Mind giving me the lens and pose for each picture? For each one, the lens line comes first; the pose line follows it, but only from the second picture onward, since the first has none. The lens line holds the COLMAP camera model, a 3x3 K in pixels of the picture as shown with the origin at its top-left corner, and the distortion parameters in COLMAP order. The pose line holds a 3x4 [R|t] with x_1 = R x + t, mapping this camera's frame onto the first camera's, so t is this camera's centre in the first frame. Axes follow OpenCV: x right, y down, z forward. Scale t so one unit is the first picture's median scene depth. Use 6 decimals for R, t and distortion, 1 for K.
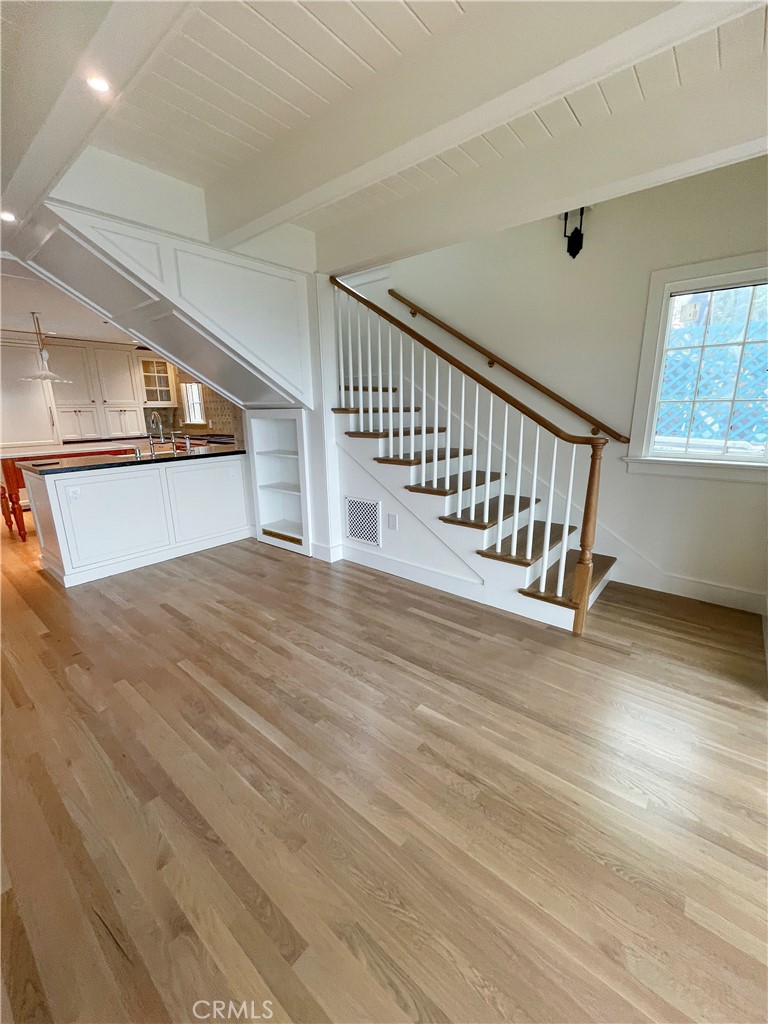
lens RADIAL K [[431.1, 0, 380.3], [0, 431.1, 519.9], [0, 0, 1]] dist [0.000181, -0.001443]
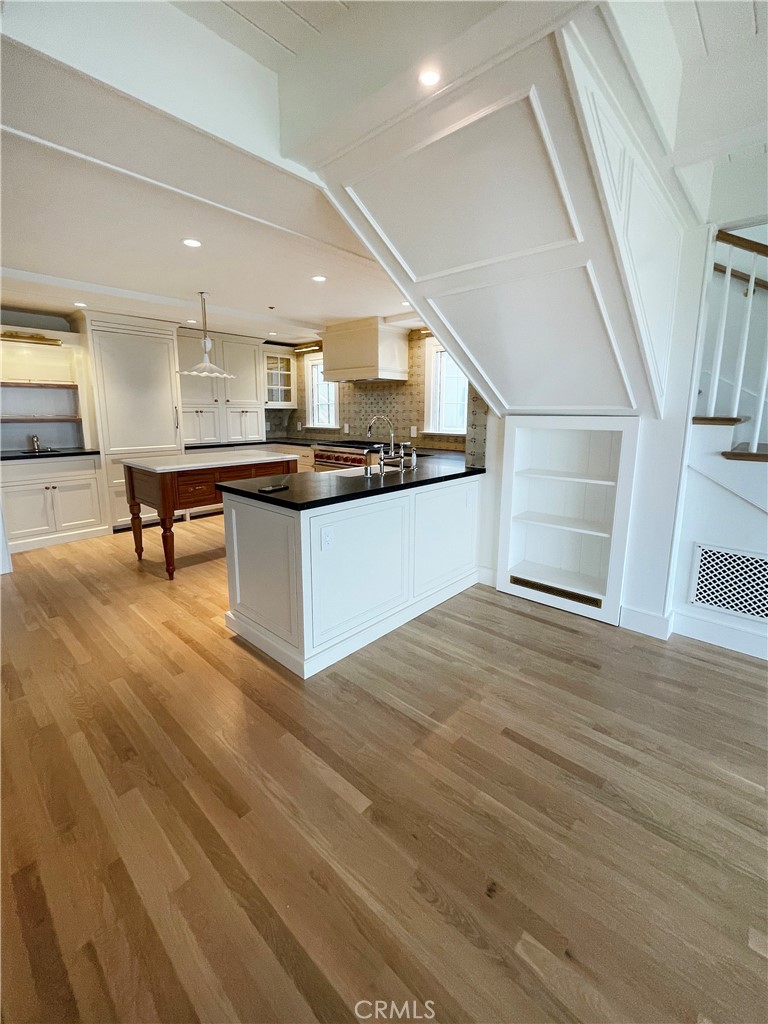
lens RADIAL K [[431.1, 0, 390.8], [0, 431.1, 481.4], [0, 0, 1]] dist [0.000181, -0.001443]
pose [[0.999535, 0.019666, -0.023288, -0.619317], [-0.021720, 0.995570, -0.091482, -0.089470], [0.021386, 0.091946, 0.995534, 0.338357]]
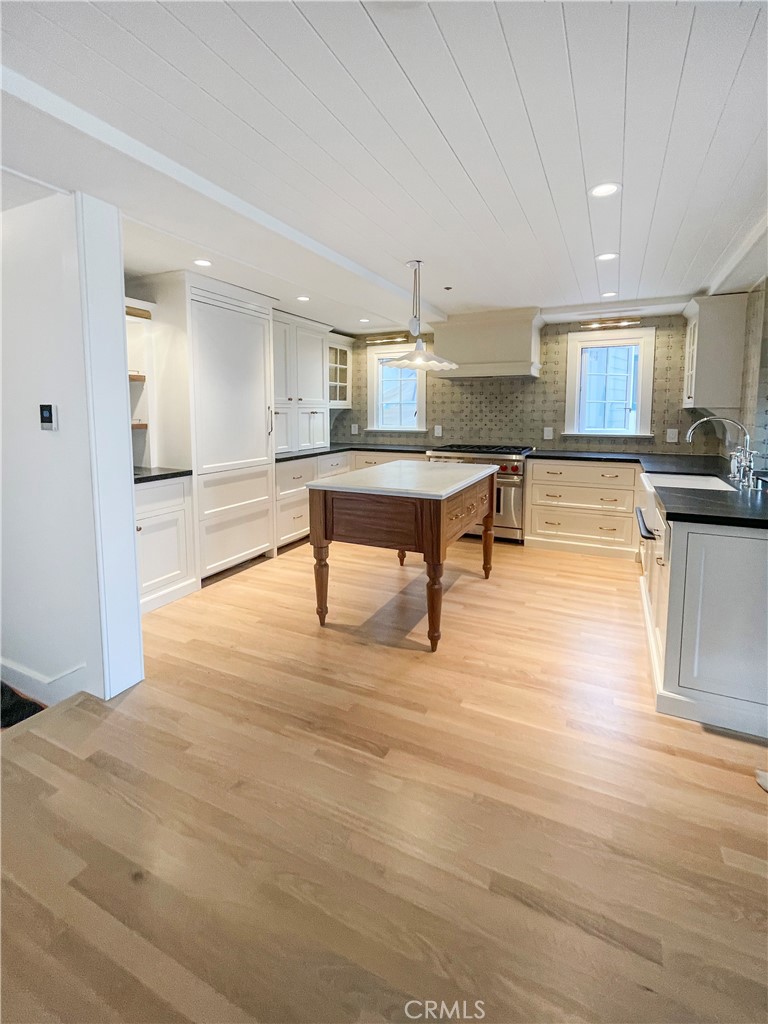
lens RADIAL K [[431.1, 0, 376.3], [0, 431.1, 451.0], [0, 0, 1]] dist [0.000181, -0.001443]
pose [[0.963857, -0.016427, 0.265915, -1.529637], [0.058470, 0.986807, -0.150976, -0.174325], [-0.259926, 0.161067, 0.952101, 0.682966]]
